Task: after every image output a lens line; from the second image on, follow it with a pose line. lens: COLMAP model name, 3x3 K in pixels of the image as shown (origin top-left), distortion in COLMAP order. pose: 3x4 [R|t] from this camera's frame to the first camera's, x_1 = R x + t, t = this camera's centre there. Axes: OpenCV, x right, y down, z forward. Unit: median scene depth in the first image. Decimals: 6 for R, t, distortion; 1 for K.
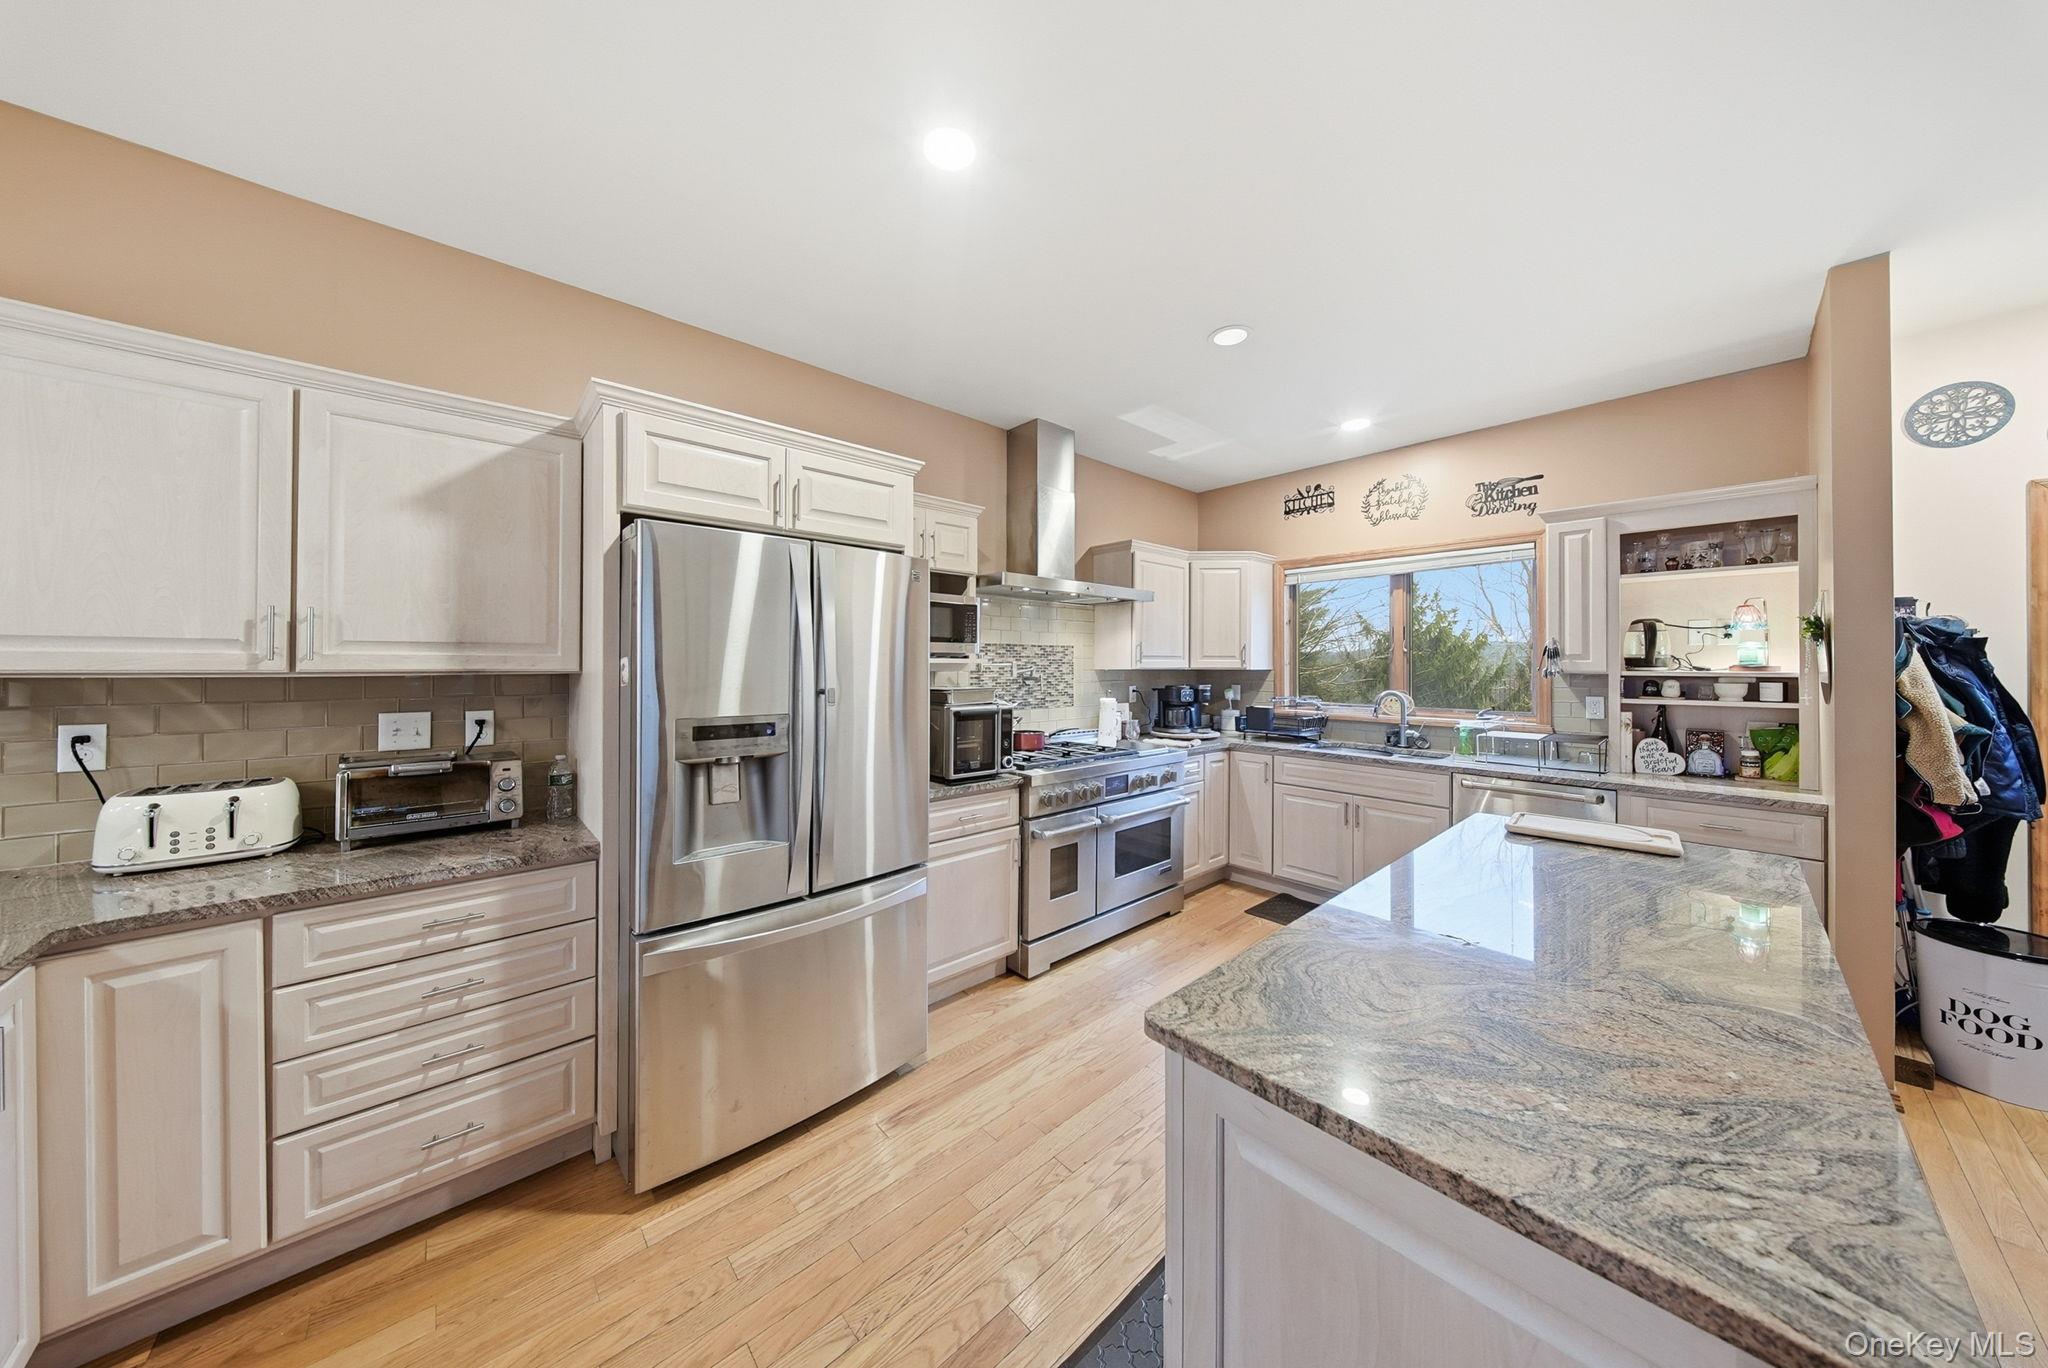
lens RADIAL K [[642.2, 0, 1009.4], [0, 642.2, 663.1], [0, 0, 1]] dist [-0.007378, -0.000418]
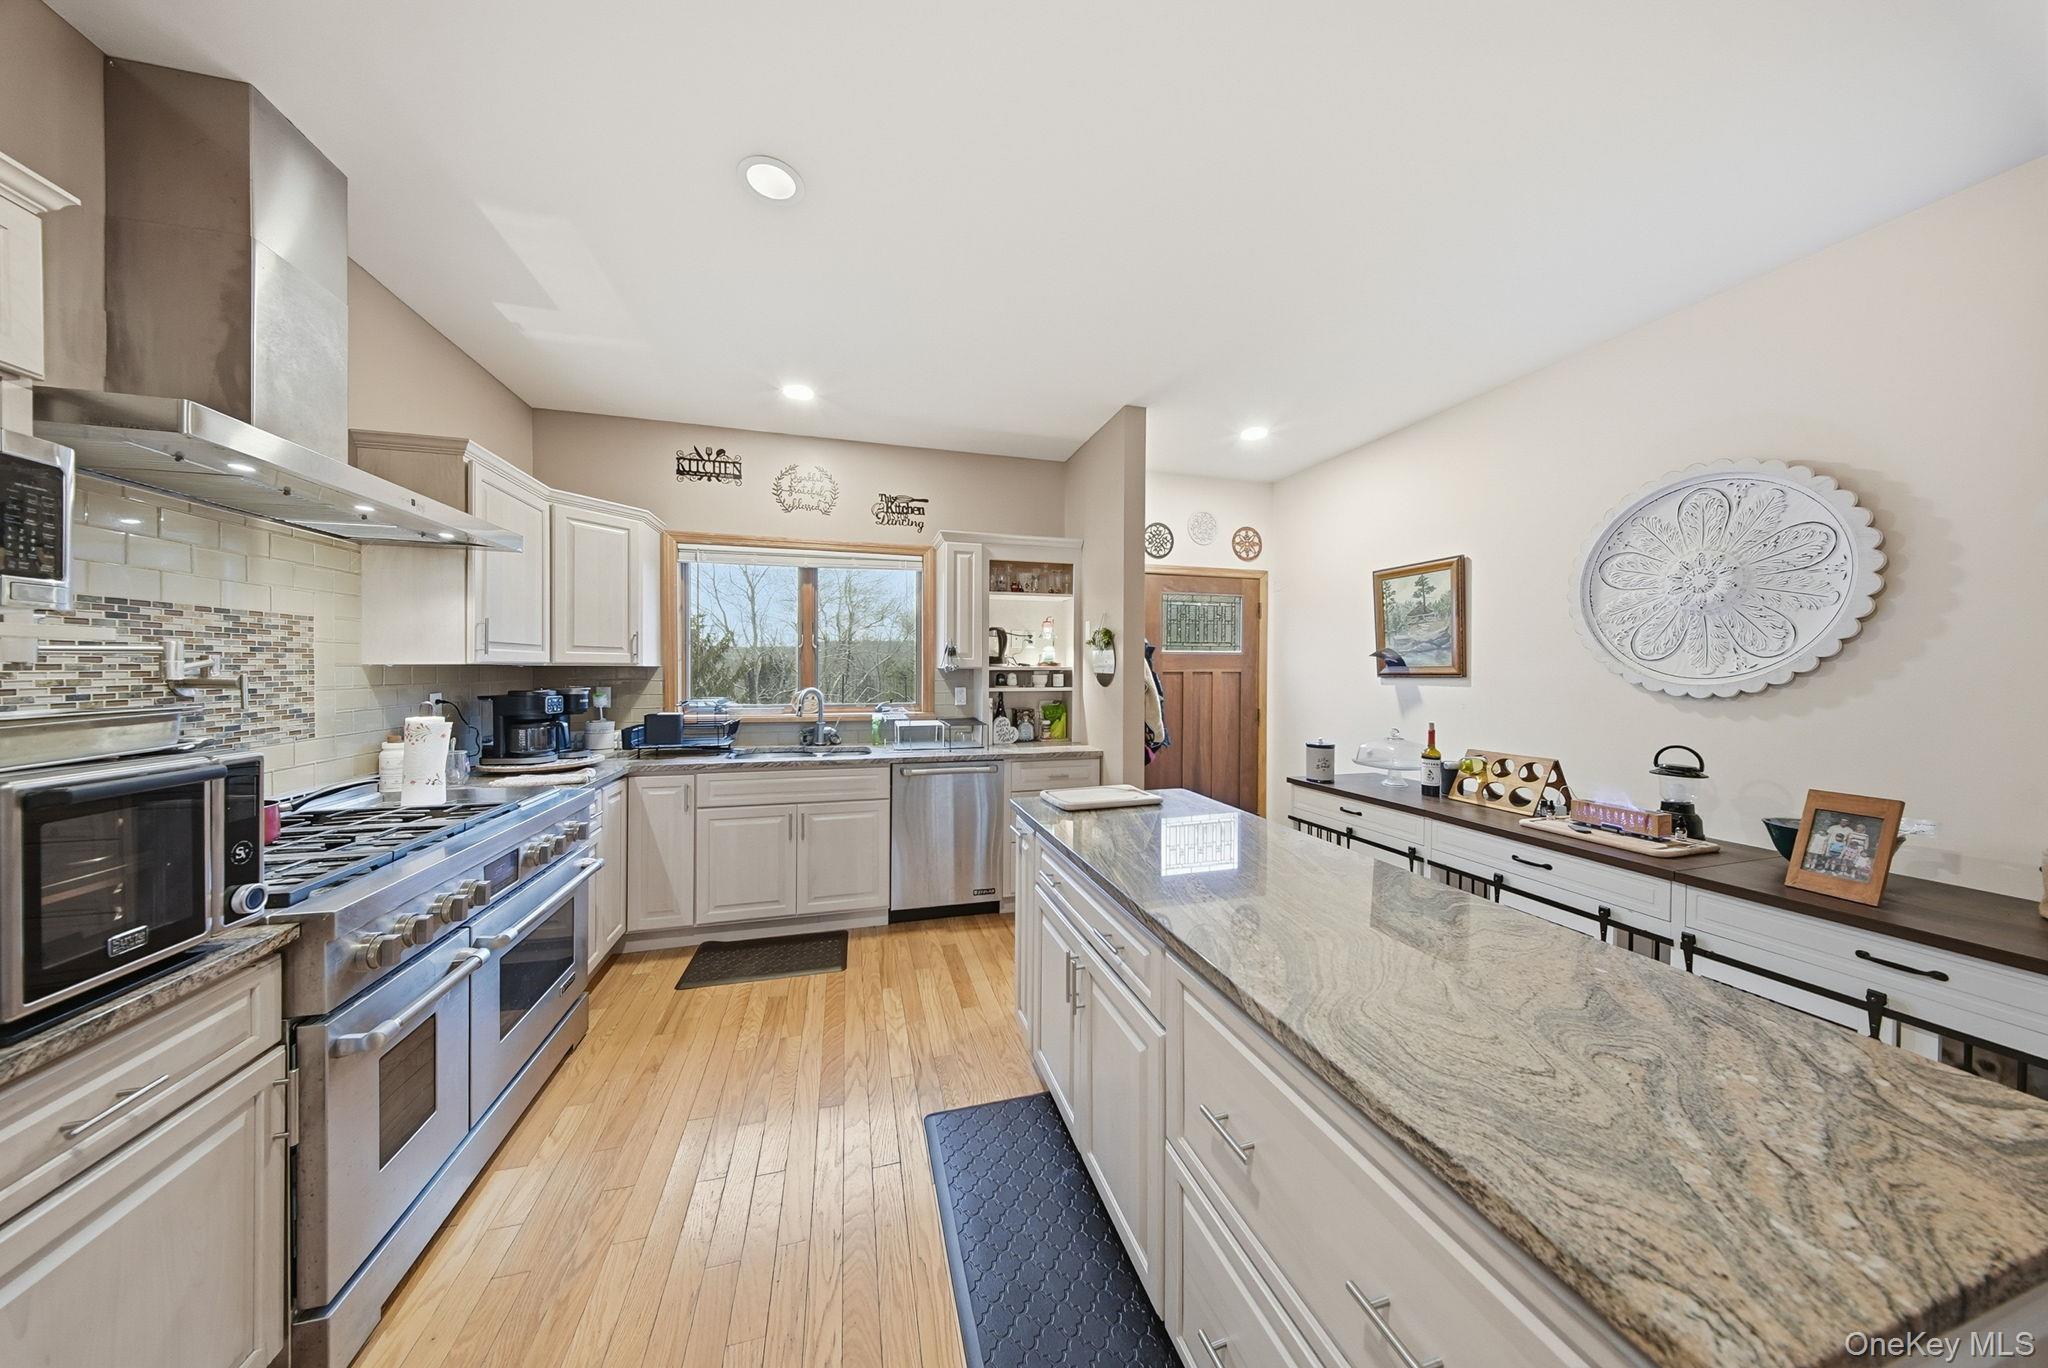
lens RADIAL K [[615.7, 0, 1026.5], [0, 615.7, 674.3], [0, 0, 1]] dist [-0.003145, -0.000540]
pose [[0.429742, -0.009717, 0.902899, -0.121126], [-0.005519, 0.999895, 0.013387, 0.010932], [-0.902935, -0.010737, 0.429643, 0.391763]]
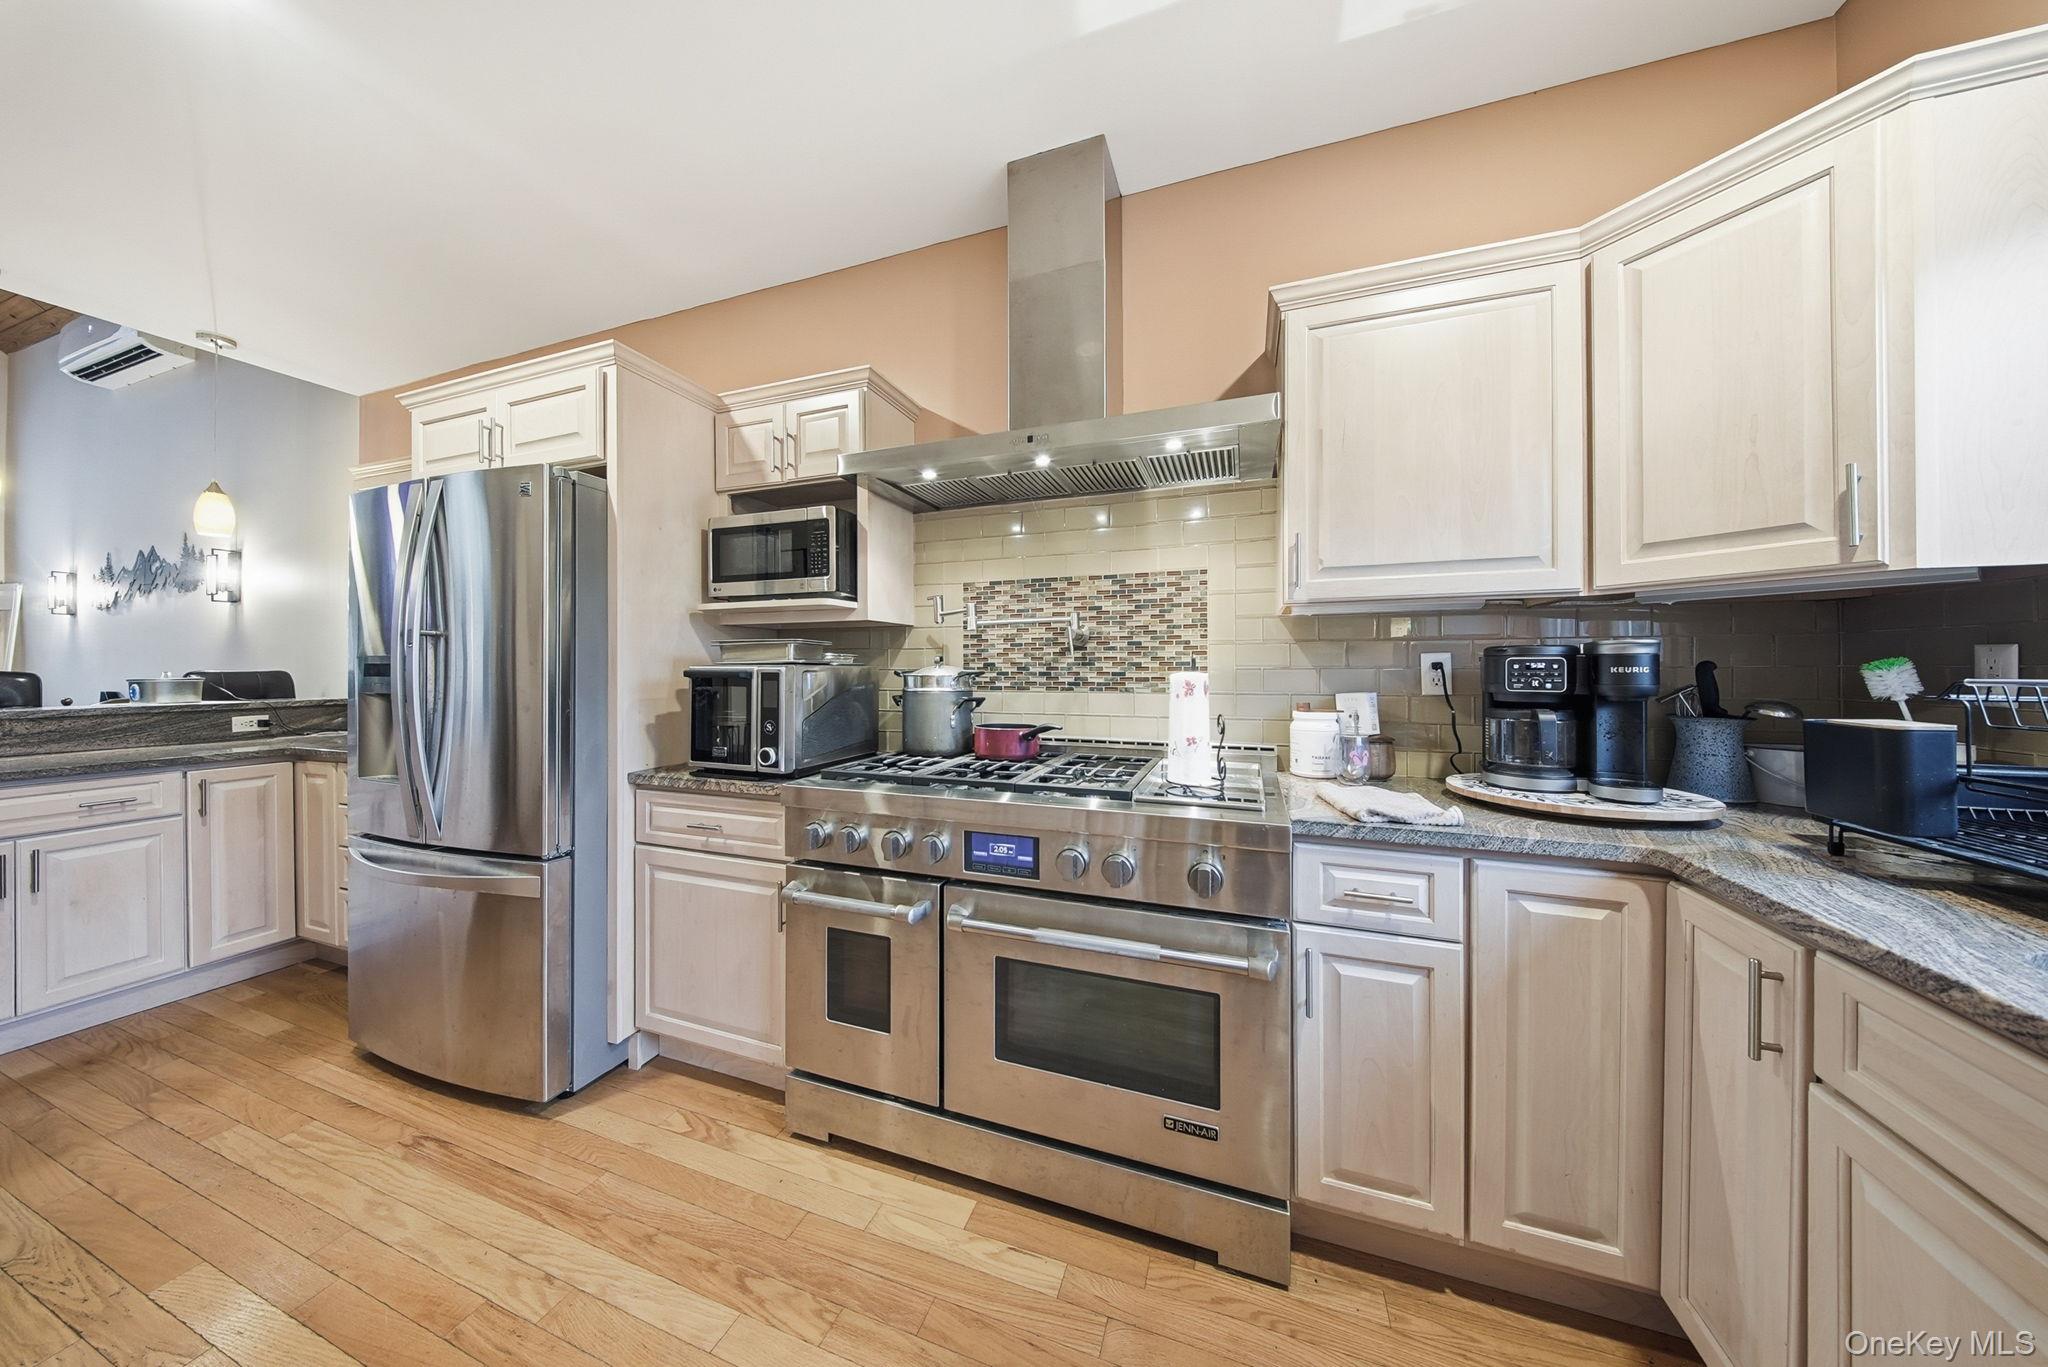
lens RADIAL K [[615.7, 0, 1025.3], [0, 615.7, 670.7], [0, 0, 1]] dist [-0.003145, -0.000540]
pose [[0.473585, -0.003938, -0.880740, 0.591861], [0.004004, 0.999989, -0.002318, 0.067297], [0.880739, -0.002429, 0.473595, 0.864768]]
